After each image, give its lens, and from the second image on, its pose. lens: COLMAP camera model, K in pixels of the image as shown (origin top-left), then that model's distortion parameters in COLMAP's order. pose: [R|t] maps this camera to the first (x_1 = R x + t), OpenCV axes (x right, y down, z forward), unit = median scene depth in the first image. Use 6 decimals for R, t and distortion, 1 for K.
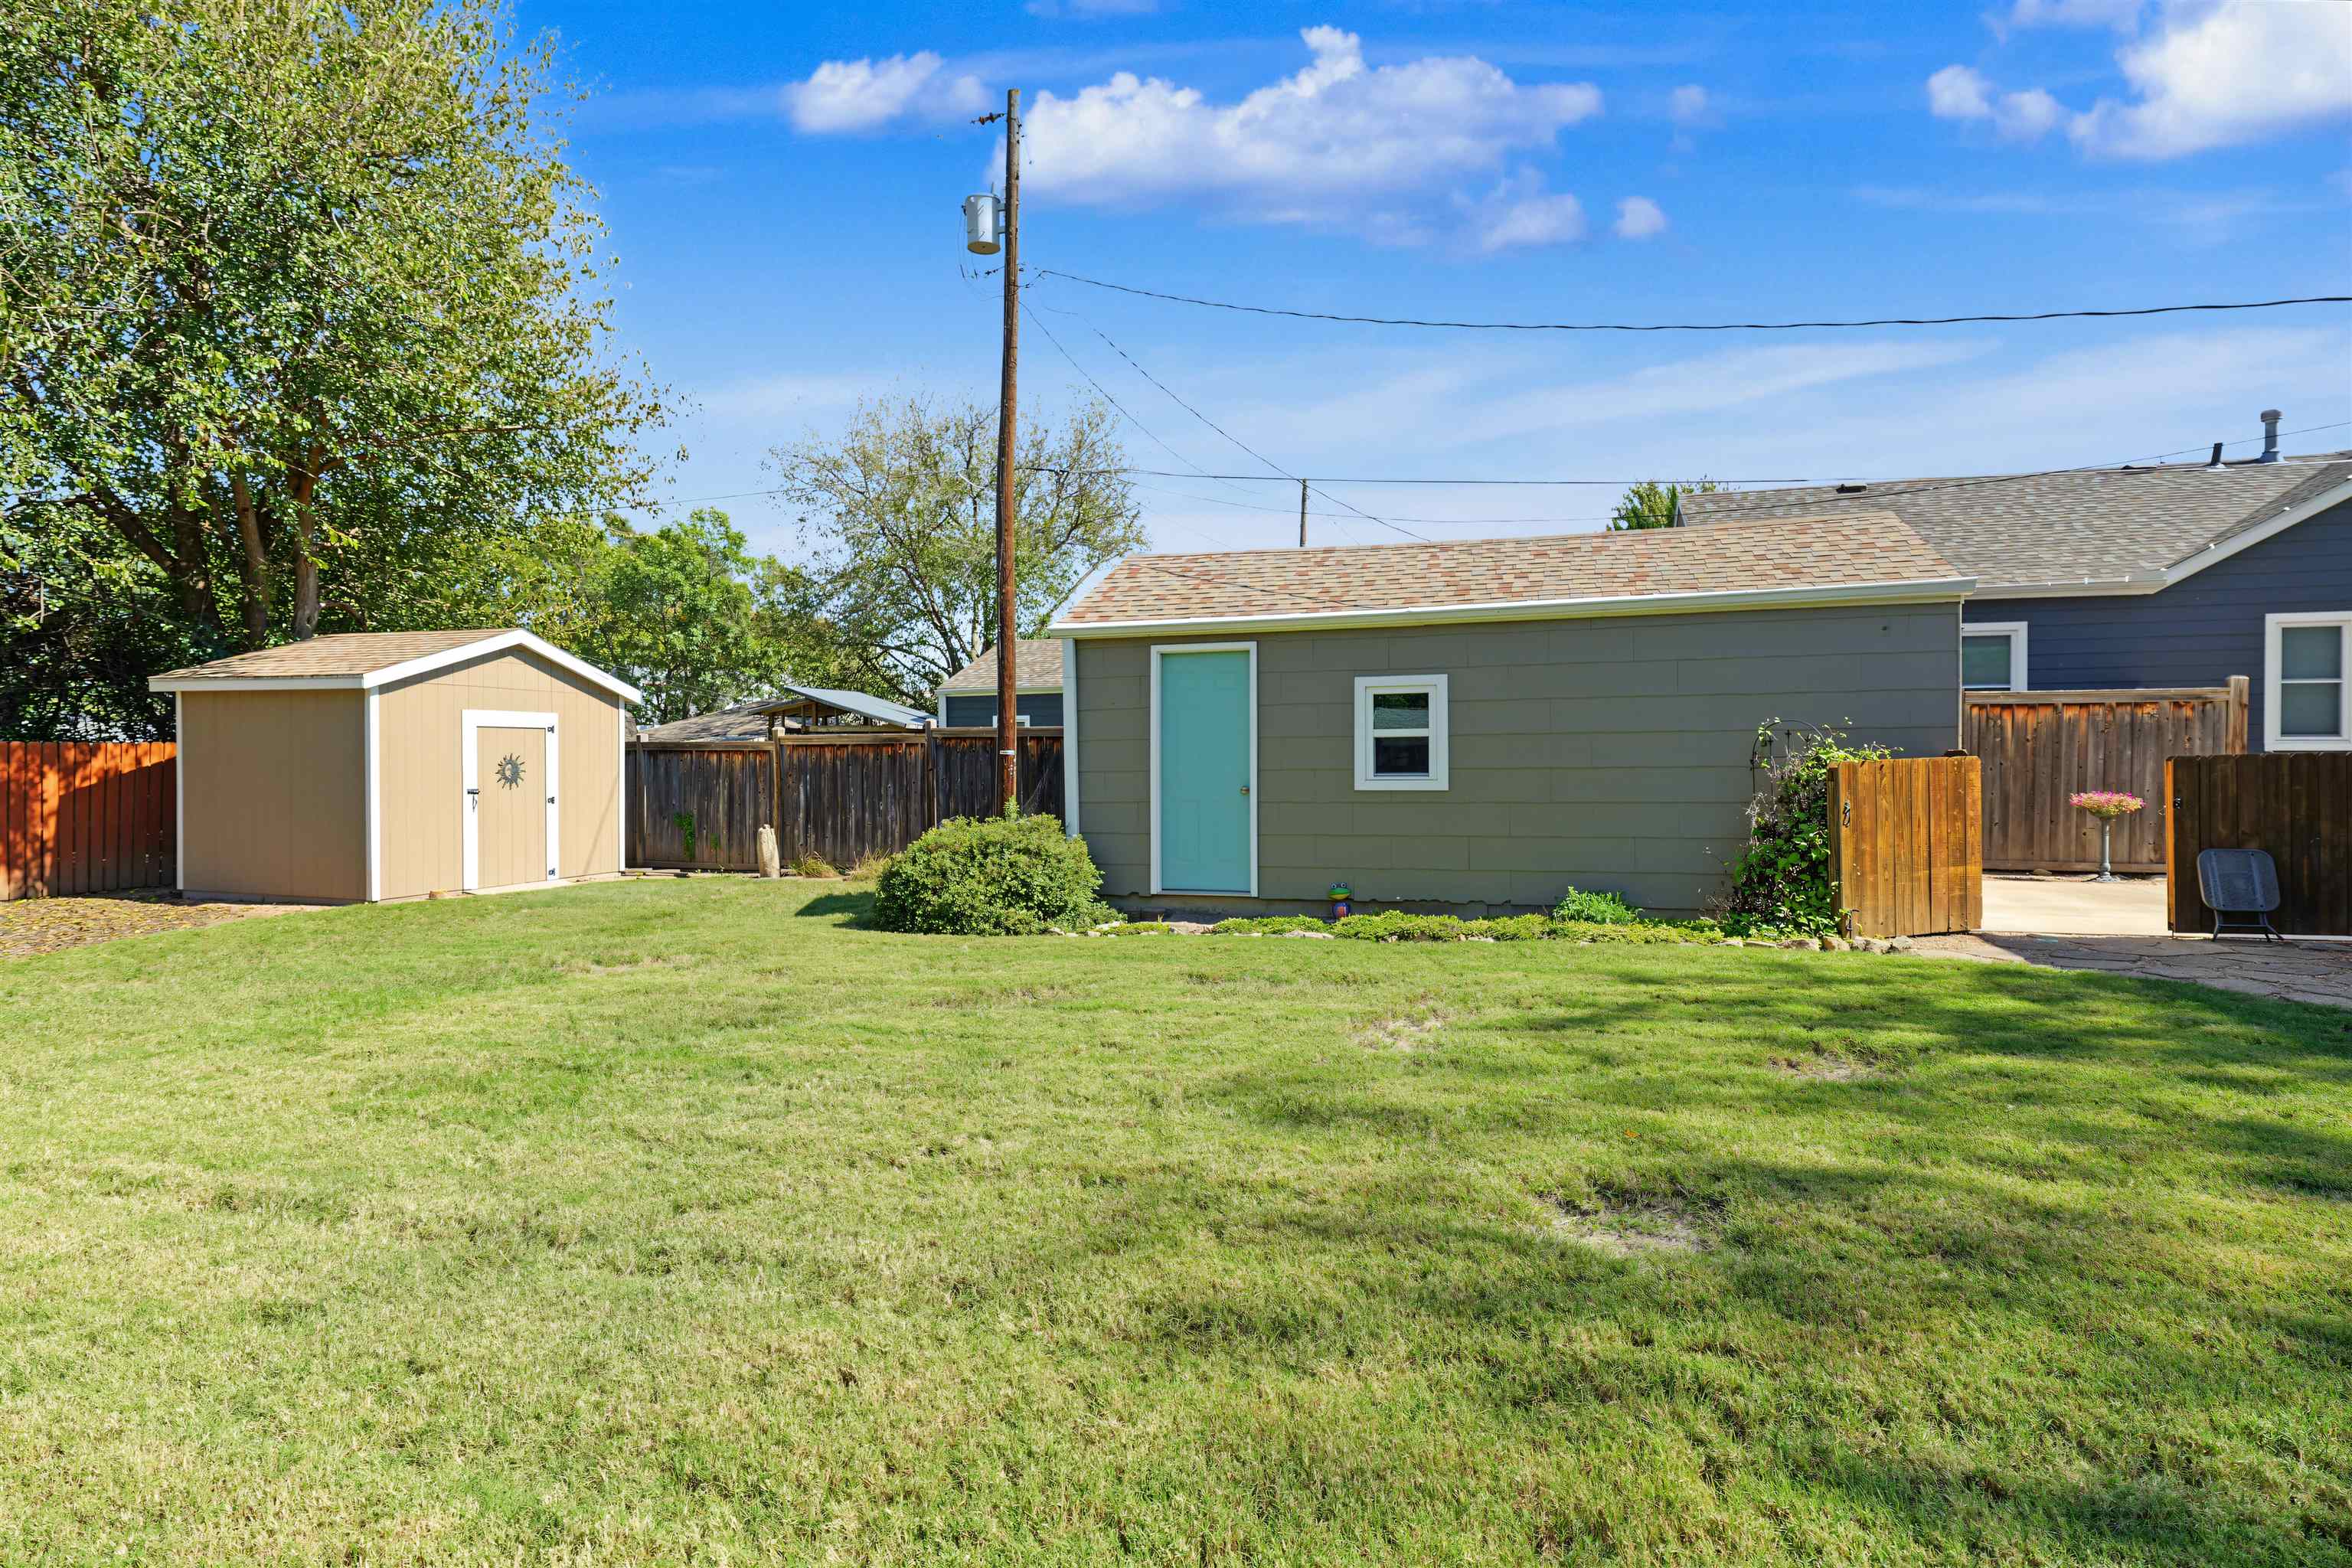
lens RADIAL K [[1154.8, 0, 1176.0], [0, 1154.8, 784.0], [0, 0, 1]] dist [0.000712, -0.000092]
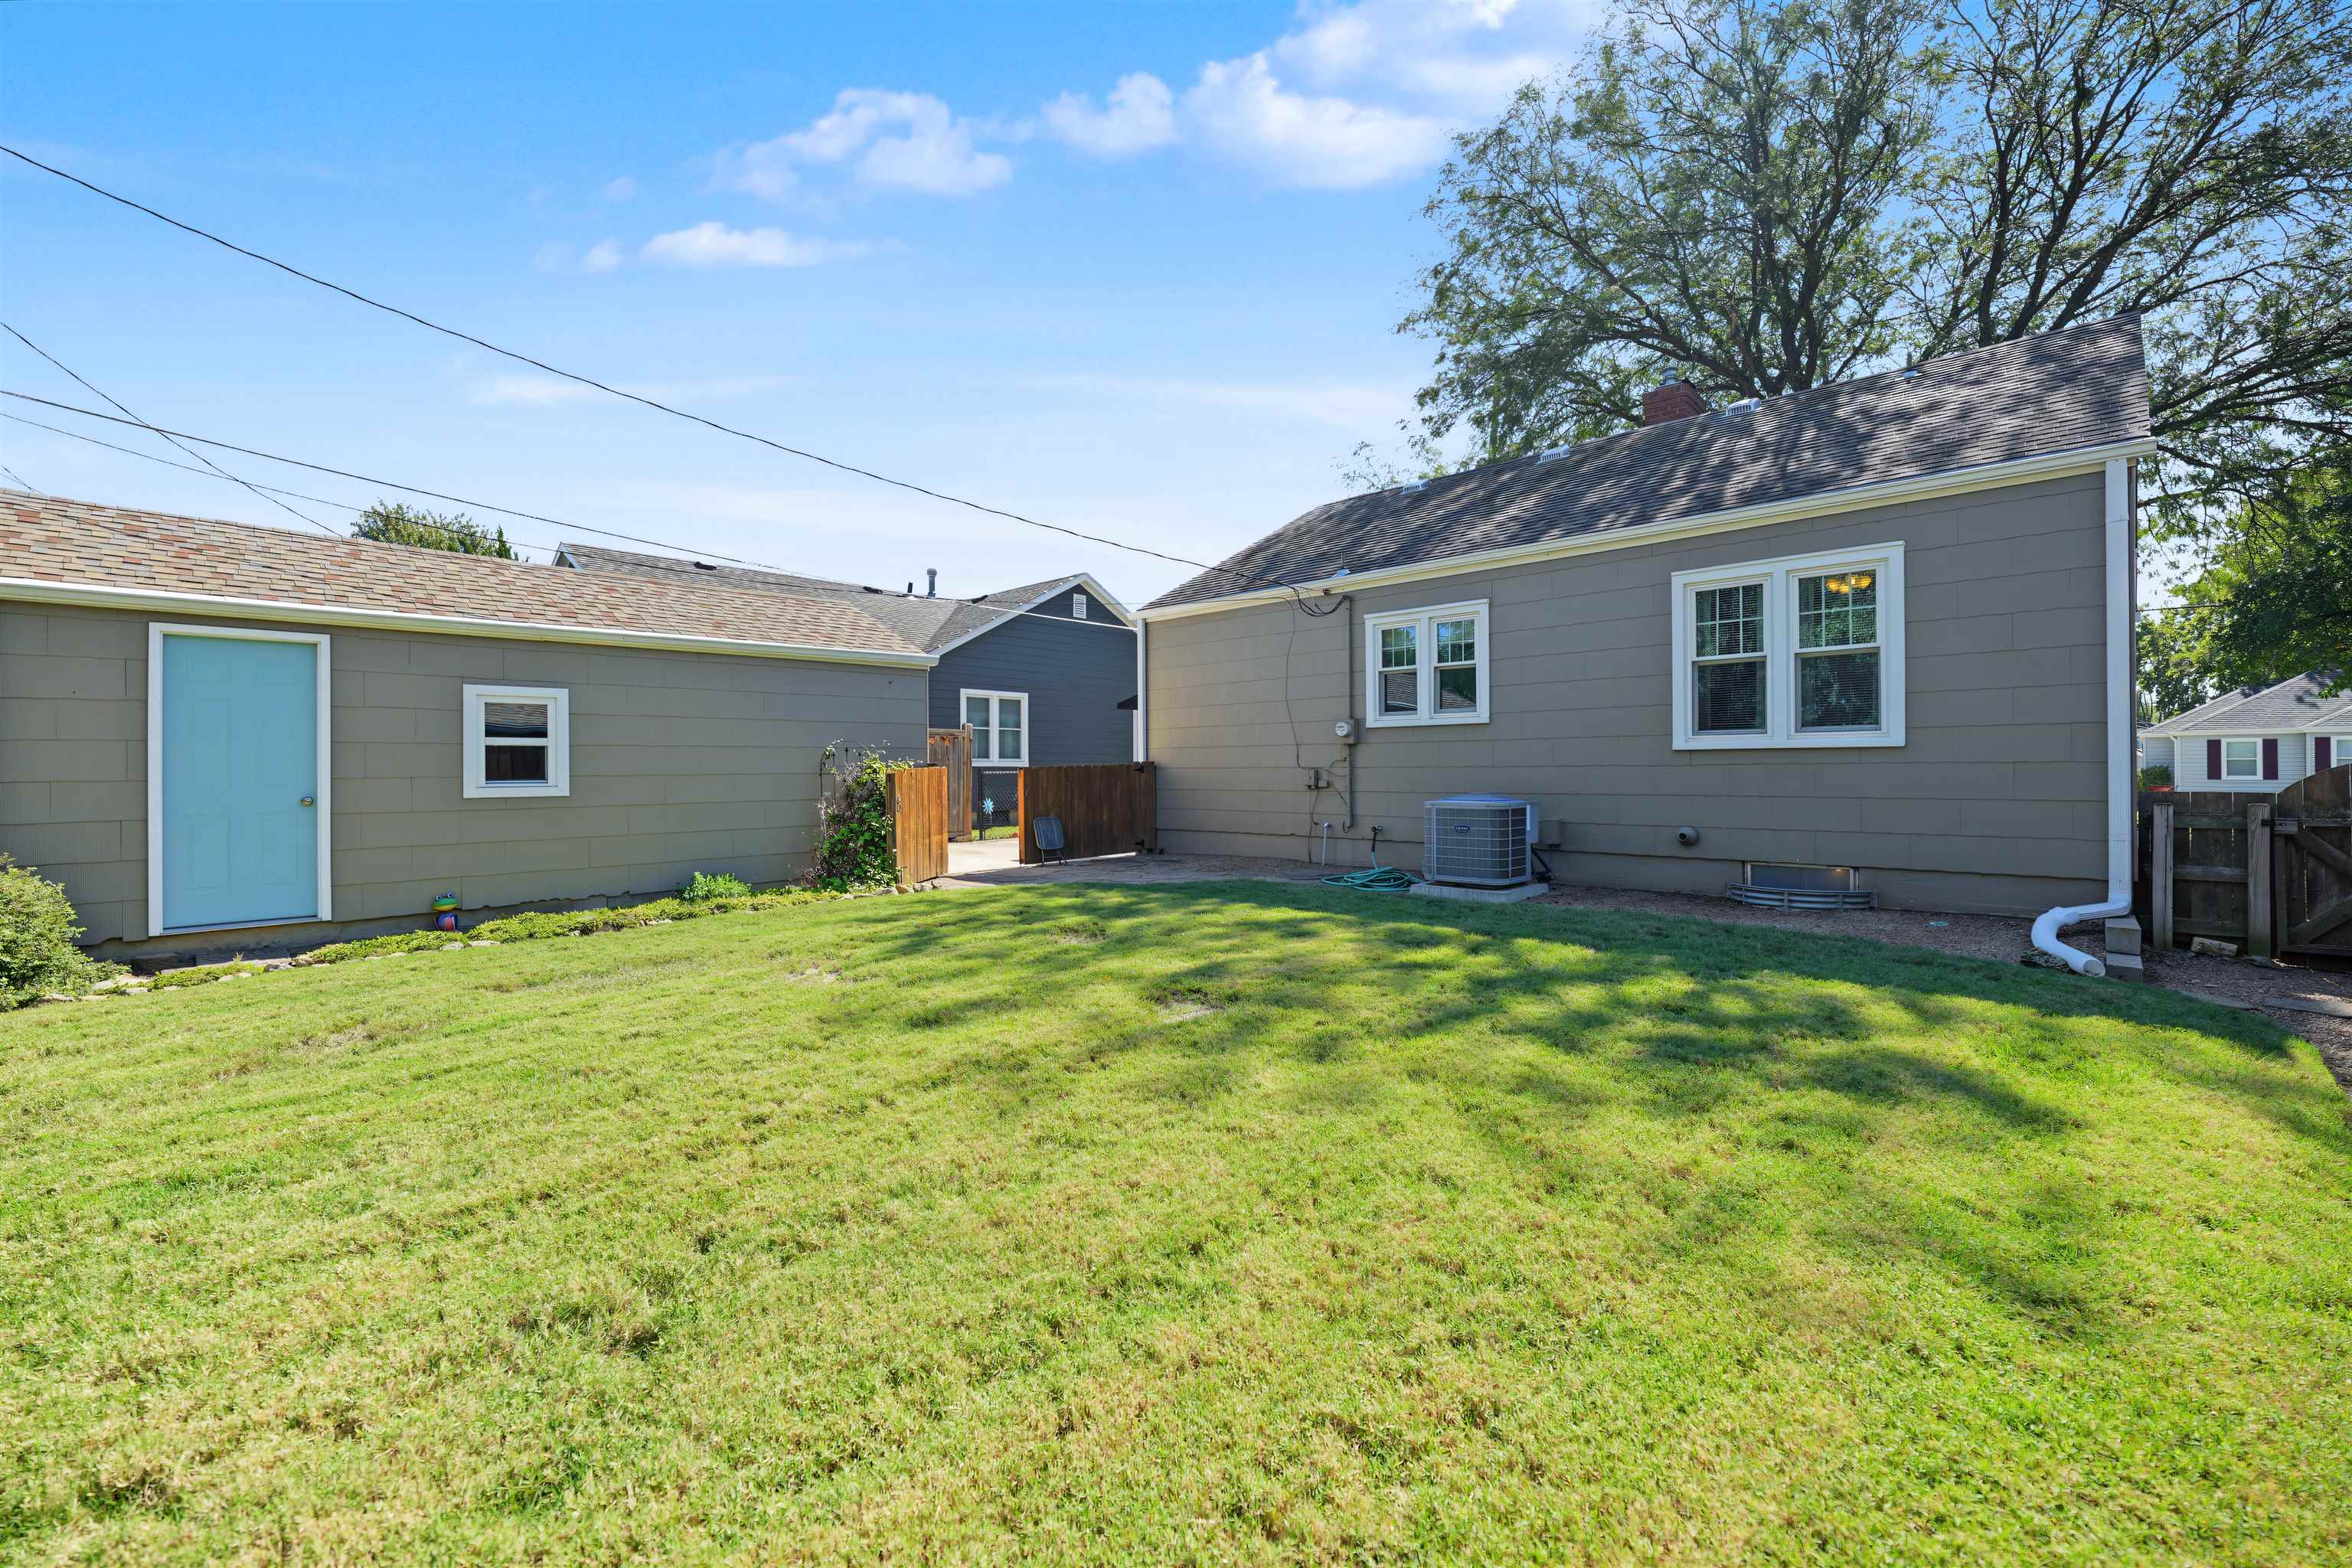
lens RADIAL K [[924.1, 0, 1188.8], [0, 924.1, 767.6], [0, 0, 1]] dist [-0.001504, 0.000017]
pose [[0.467102, 0.004771, 0.884190, -0.275217], [0.019842, 0.999677, -0.015876, 0.004374], [-0.883981, 0.024959, 0.466857, 0.084538]]
